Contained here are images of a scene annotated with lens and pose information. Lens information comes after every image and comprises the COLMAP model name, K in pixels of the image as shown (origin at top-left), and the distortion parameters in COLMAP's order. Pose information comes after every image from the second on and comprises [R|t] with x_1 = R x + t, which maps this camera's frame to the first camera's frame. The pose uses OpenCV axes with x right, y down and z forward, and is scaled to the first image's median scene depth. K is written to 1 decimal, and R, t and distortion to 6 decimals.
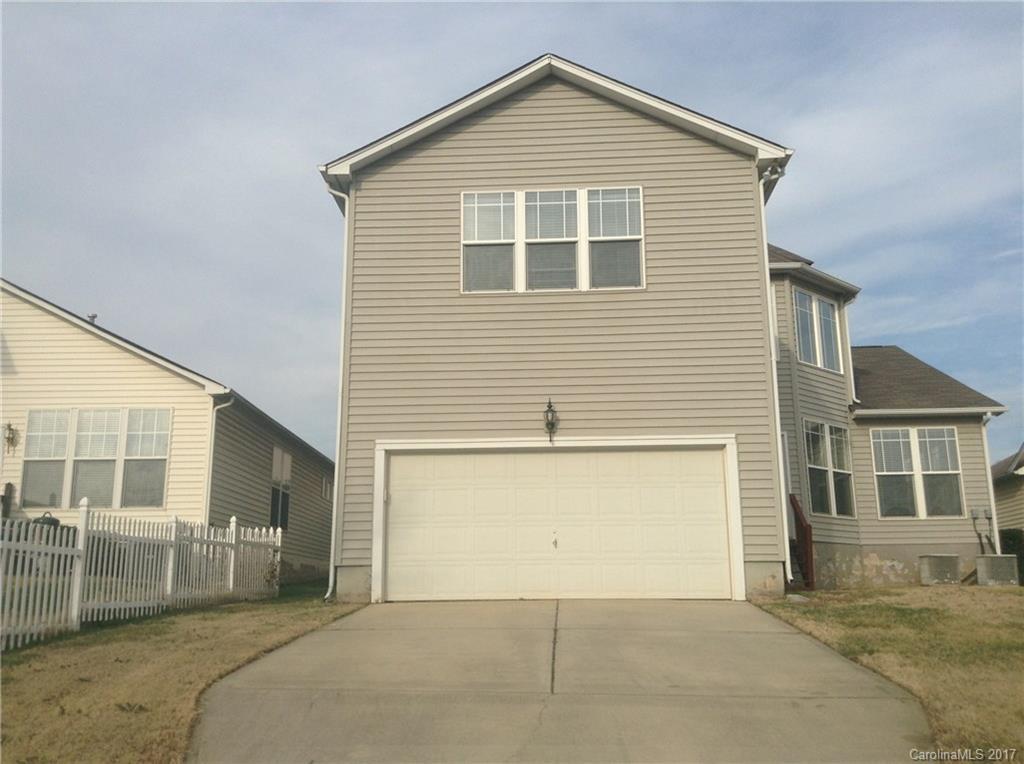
lens RADIAL K [[941.7, 0, 512.2], [0, 941.7, 389.0], [0, 0, 1]] dist [0.109519, -0.194772]
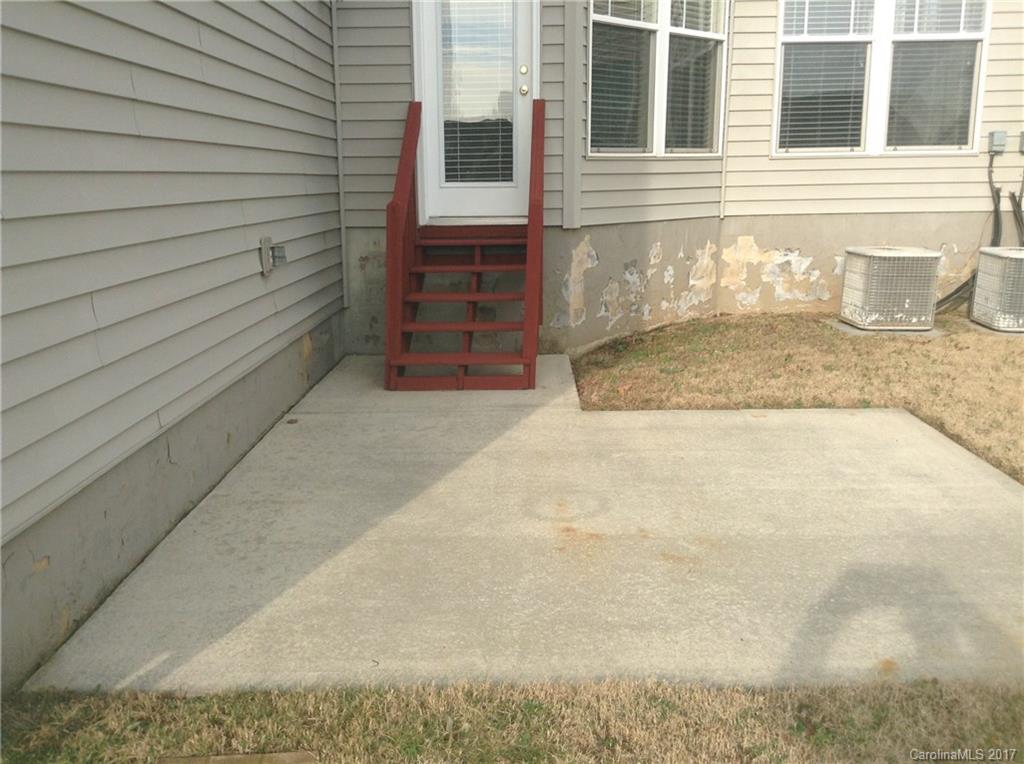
lens RADIAL K [[941.7, 0, 512.2], [0, 941.7, 389.0], [0, 0, 1]] dist [0.109519, -0.194772]
pose [[0.999228, -0.007216, 0.038612, 0.255169], [-0.010146, 0.902207, 0.431184, 0.049761], [-0.037947, -0.431243, 0.901438, 0.585434]]
